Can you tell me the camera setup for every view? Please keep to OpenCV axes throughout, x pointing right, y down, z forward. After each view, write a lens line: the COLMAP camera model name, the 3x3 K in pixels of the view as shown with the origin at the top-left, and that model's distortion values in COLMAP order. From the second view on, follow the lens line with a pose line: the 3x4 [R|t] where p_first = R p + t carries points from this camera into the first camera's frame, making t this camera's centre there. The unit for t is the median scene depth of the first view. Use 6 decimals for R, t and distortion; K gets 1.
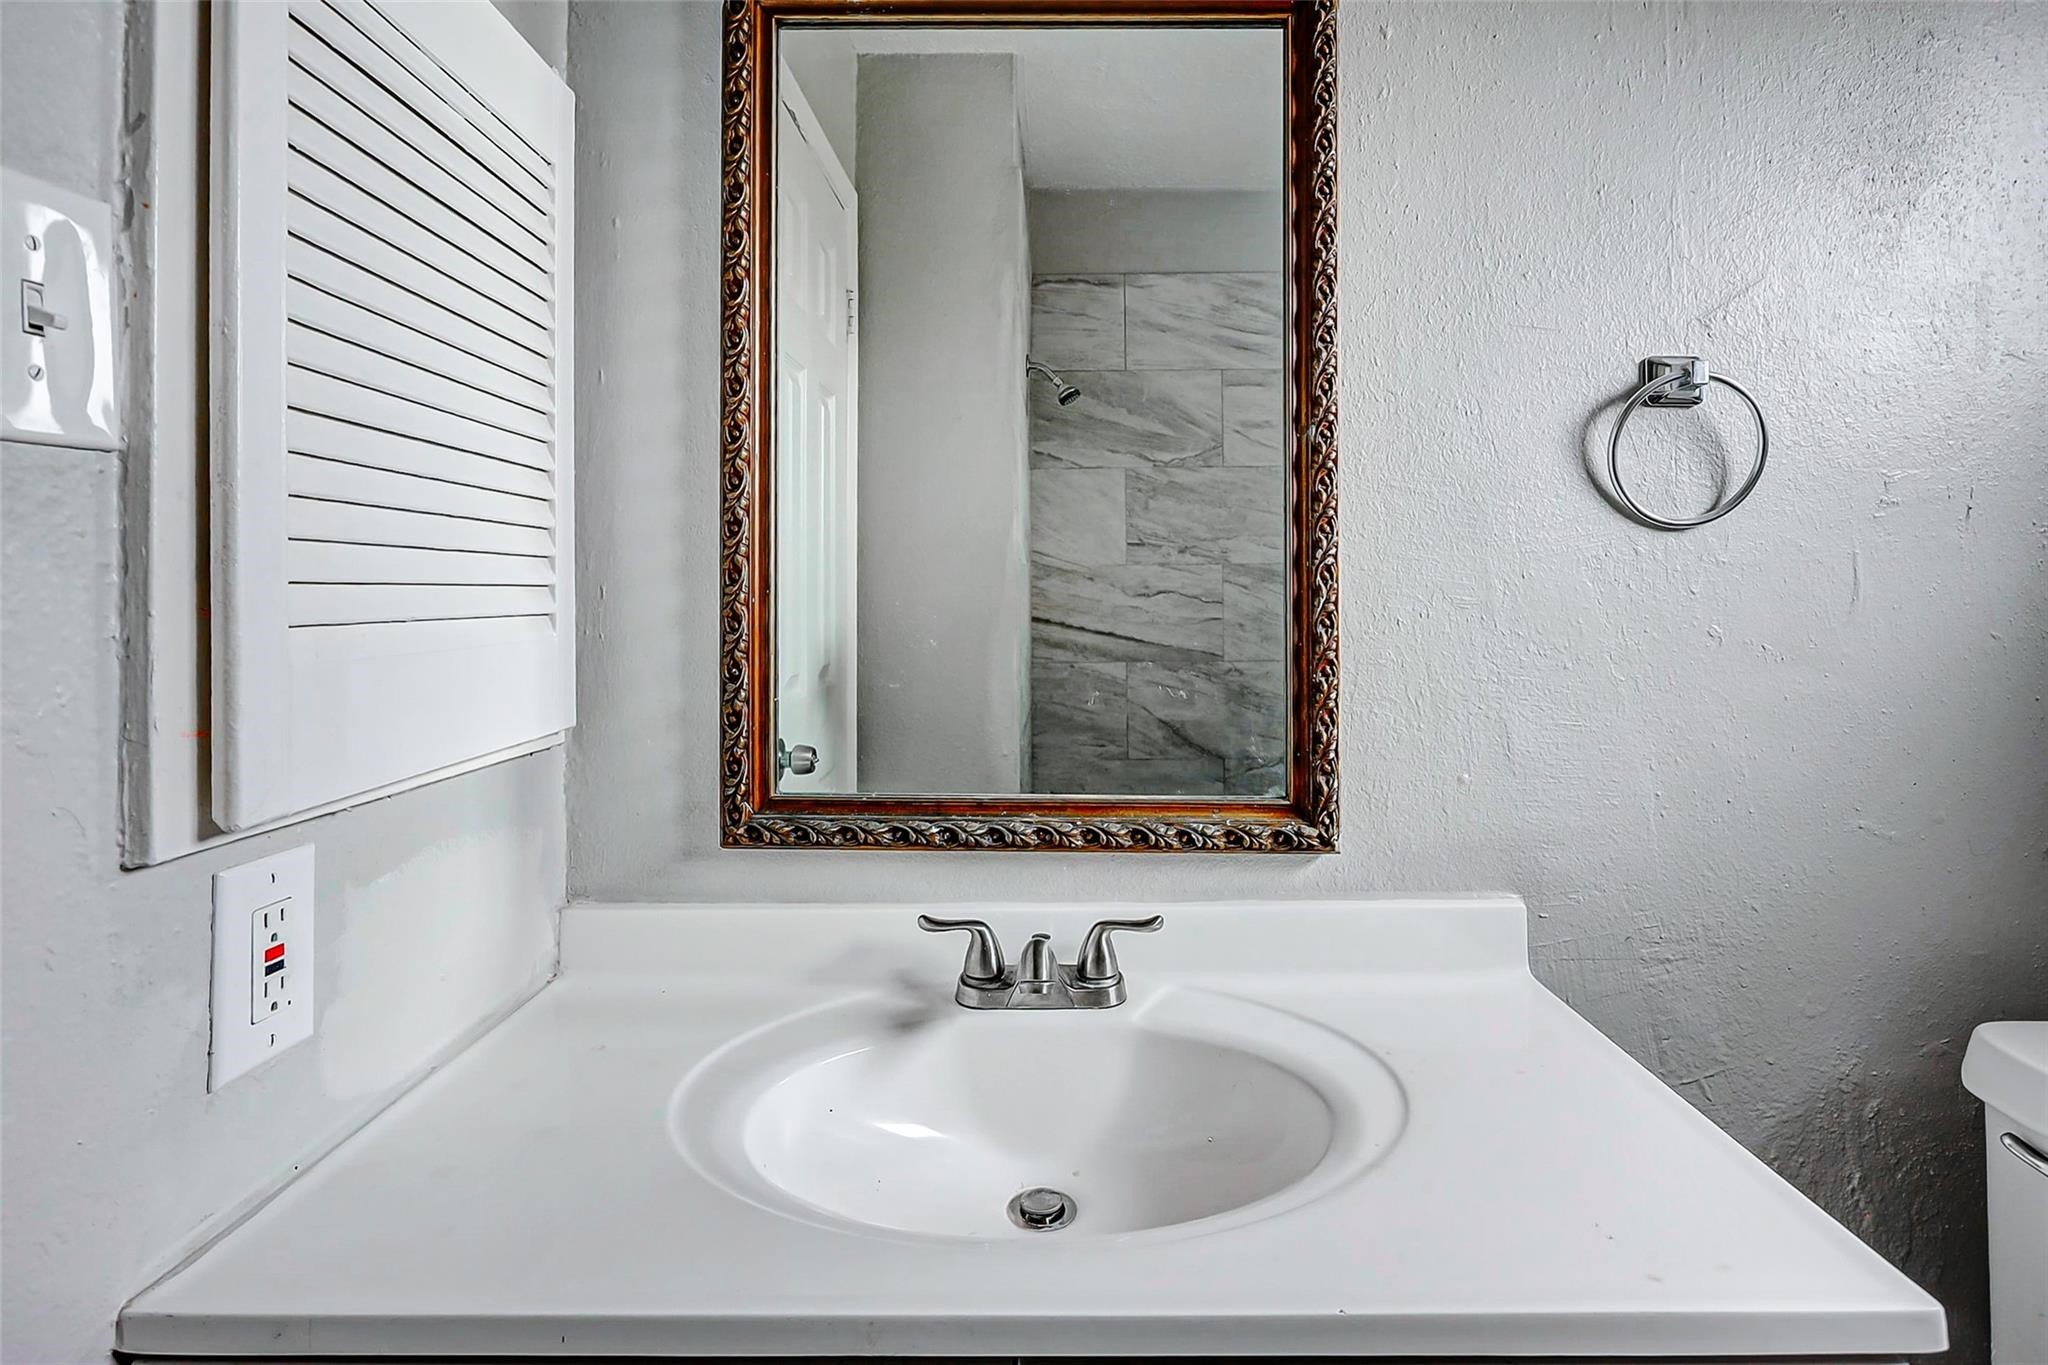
lens RADIAL K [[999.4, 0, 1019.5], [0, 999.4, 585.8], [0, 0, 1]] dist [-0.012723, 0.001348]
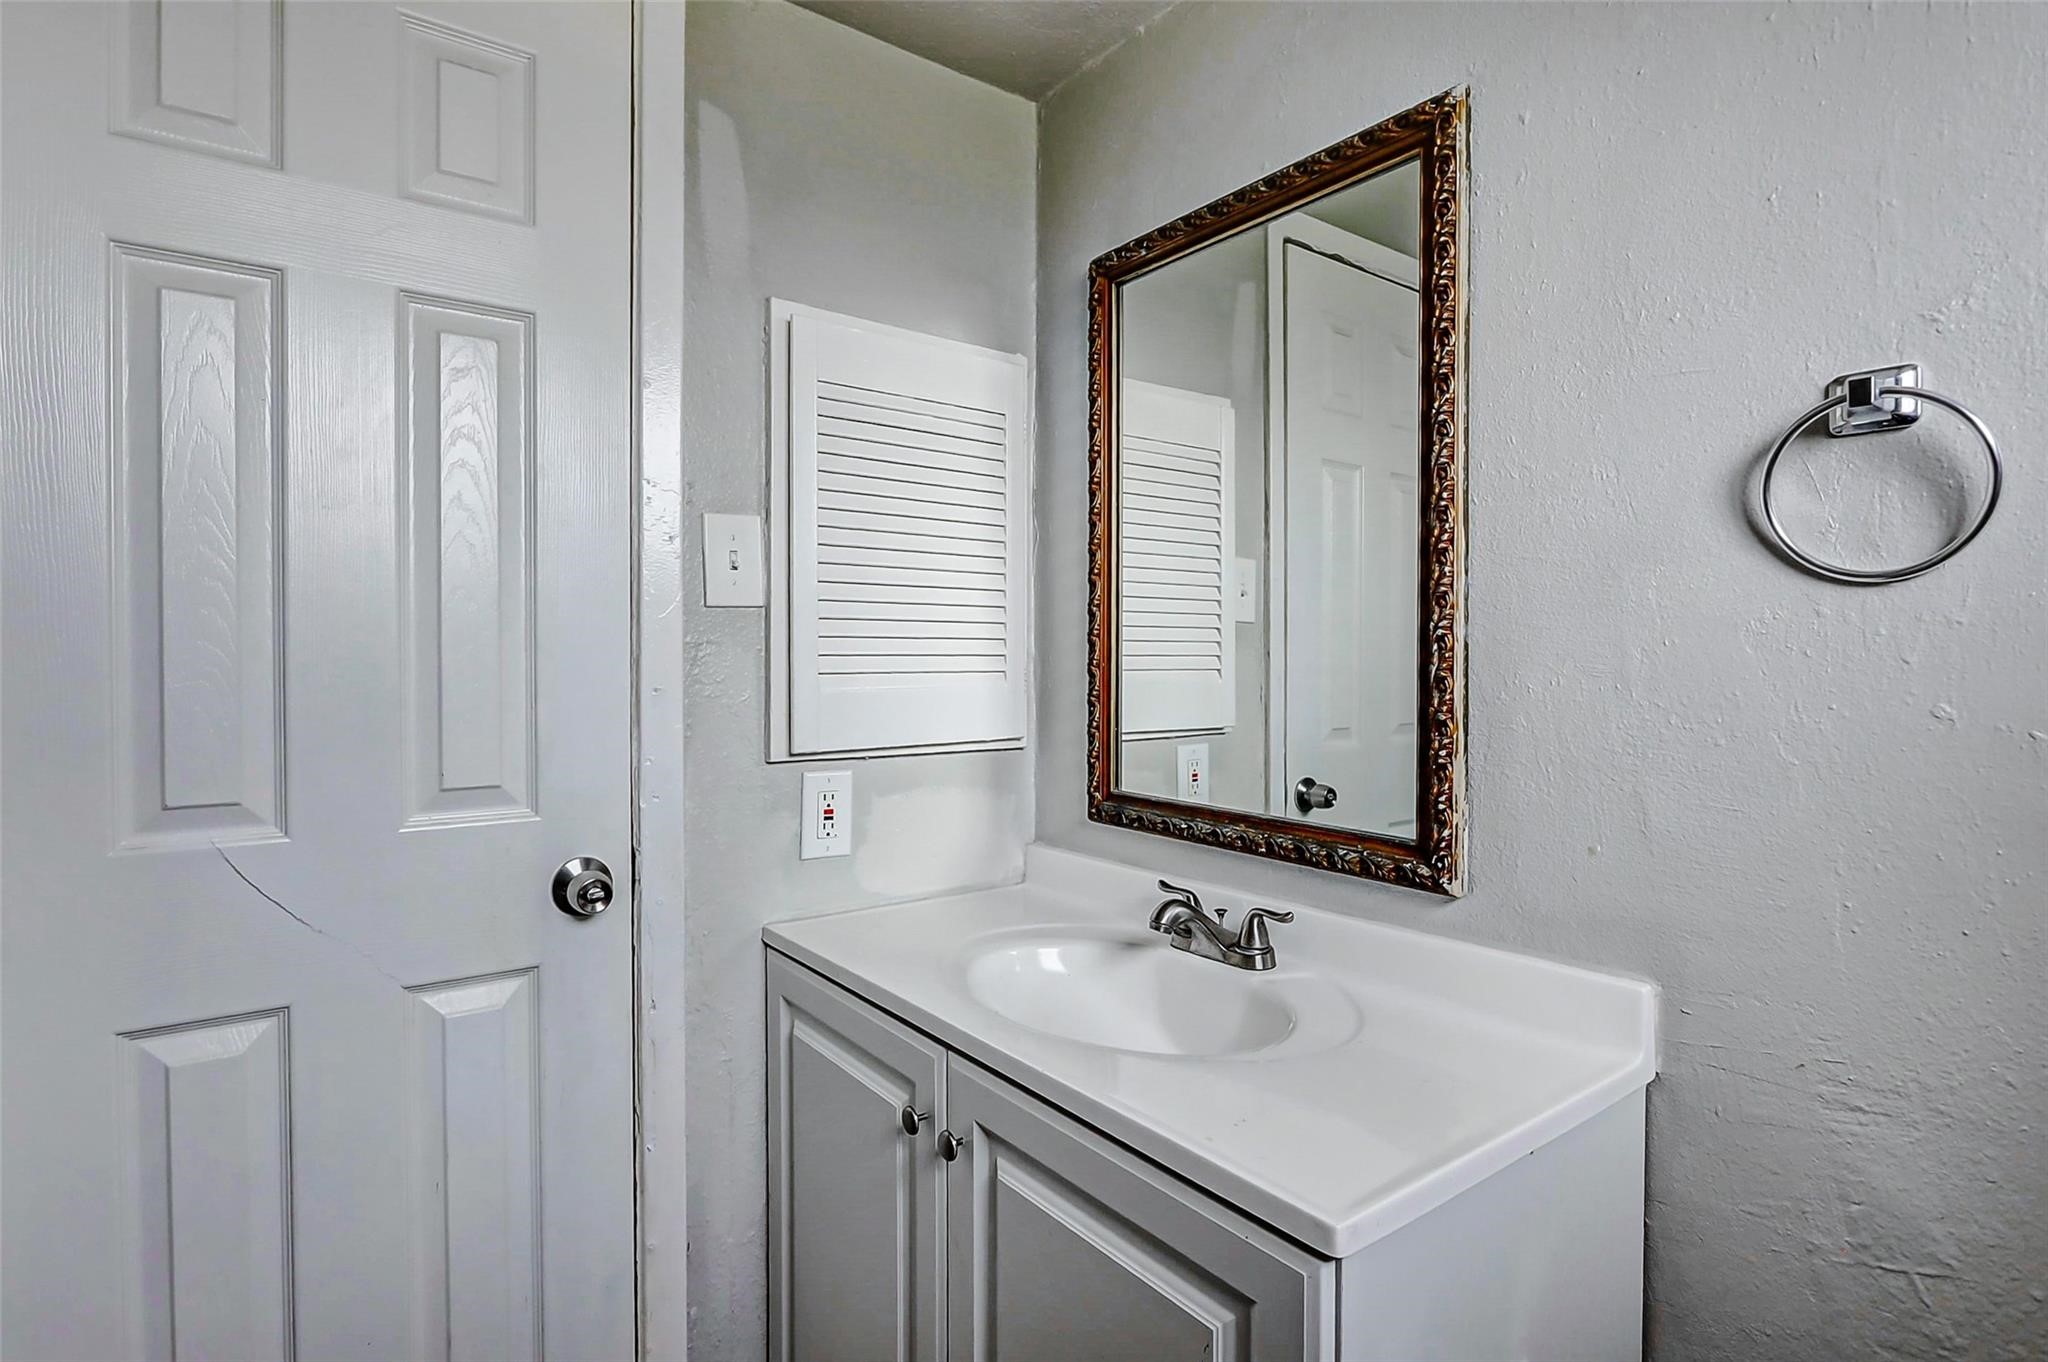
lens RADIAL K [[1013.8, 0, 1030.3], [0, 1013.8, 659.1], [0, 0, 1]] dist [-0.006459, -0.000419]
pose [[0.606035, 0.001593, -0.795436, 0.902683], [0.005060, 0.999970, 0.005857, -0.003527], [0.795422, -0.007574, 0.606009, -0.048466]]
